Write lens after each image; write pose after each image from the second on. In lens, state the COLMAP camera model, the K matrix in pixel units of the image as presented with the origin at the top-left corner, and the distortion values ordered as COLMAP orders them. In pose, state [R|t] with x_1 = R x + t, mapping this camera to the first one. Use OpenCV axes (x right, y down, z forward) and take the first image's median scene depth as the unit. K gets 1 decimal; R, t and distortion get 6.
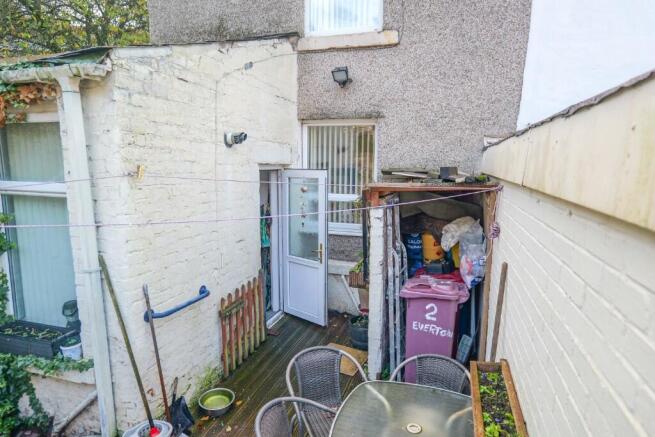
lens RADIAL K [[398.3, 0, 327.5], [0, 398.3, 218.5], [0, 0, 1]] dist [-0.003126, 0.020145]
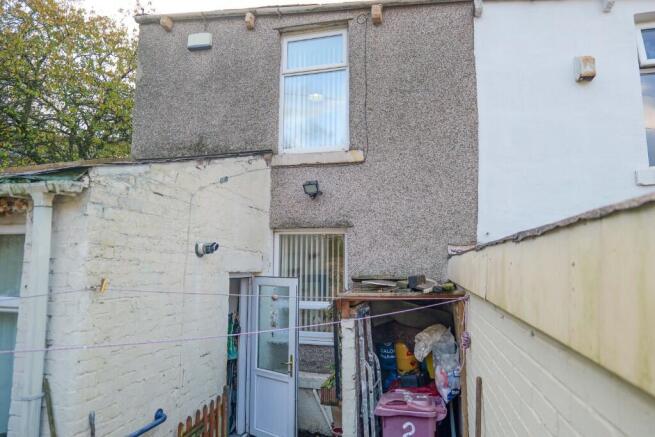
lens RADIAL K [[395.6, 0, 327.5], [0, 395.6, 218.5], [0, 0, 1]] dist [-0.001640, 0.022821]
pose [[0.997551, 0.004346, 0.069807, 0.003252], [0.013346, 0.967901, -0.250978, -0.017370], [-0.068657, 0.251295, 0.965472, -0.007584]]
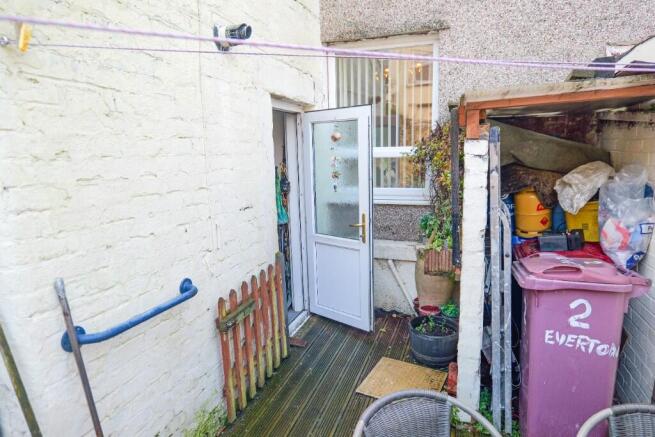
lens RADIAL K [[398.3, 0, 327.5], [0, 398.3, 218.5], [0, 0, 1]] dist [-0.003126, 0.020145]
pose [[0.999432, -0.029005, -0.017158, -0.081820], [0.029374, 0.999333, 0.021684, 0.066023], [0.016518, -0.022176, 0.999618, 0.375837]]
